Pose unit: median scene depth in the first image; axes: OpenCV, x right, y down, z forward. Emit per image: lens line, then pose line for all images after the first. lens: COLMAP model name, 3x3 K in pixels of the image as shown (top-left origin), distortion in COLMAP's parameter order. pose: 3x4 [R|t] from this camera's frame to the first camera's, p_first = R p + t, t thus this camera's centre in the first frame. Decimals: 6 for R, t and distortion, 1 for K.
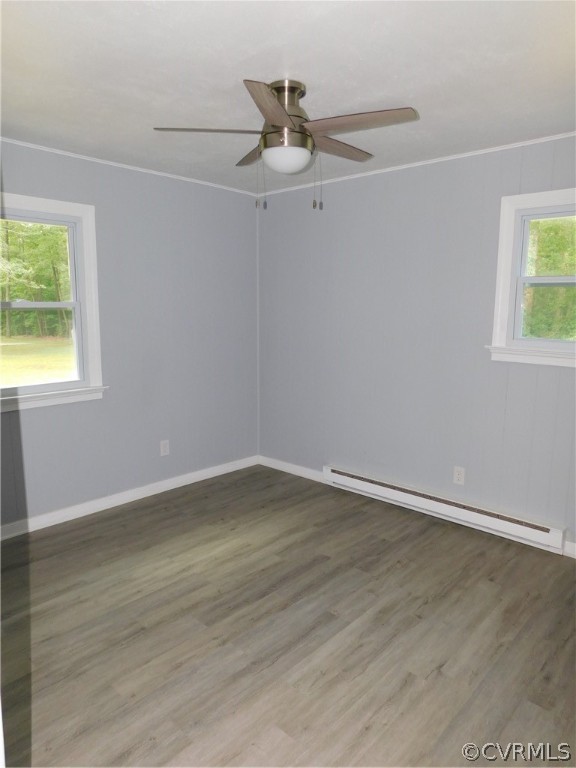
lens RADIAL K [[509.0, 0, 288.4], [0, 509.0, 385.4], [0, 0, 1]] dist [-0.067882, 0.055781]
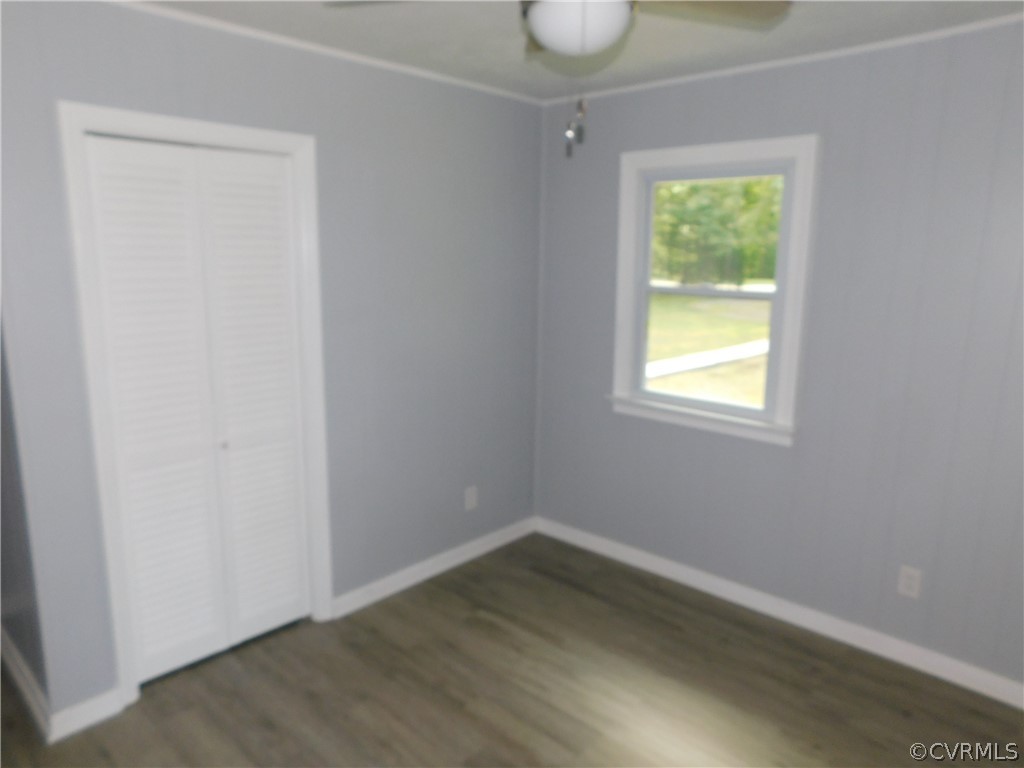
lens RADIAL K [[678.7, 0, 509.2], [0, 678.7, 380.4], [0, 0, 1]] dist [-0.067882, 0.055781]
pose [[0.017667, 0.187820, -0.982045, 0.434108], [-0.176310, 0.967392, 0.181846, -0.146773], [0.984176, 0.169931, 0.050205, 0.608293]]
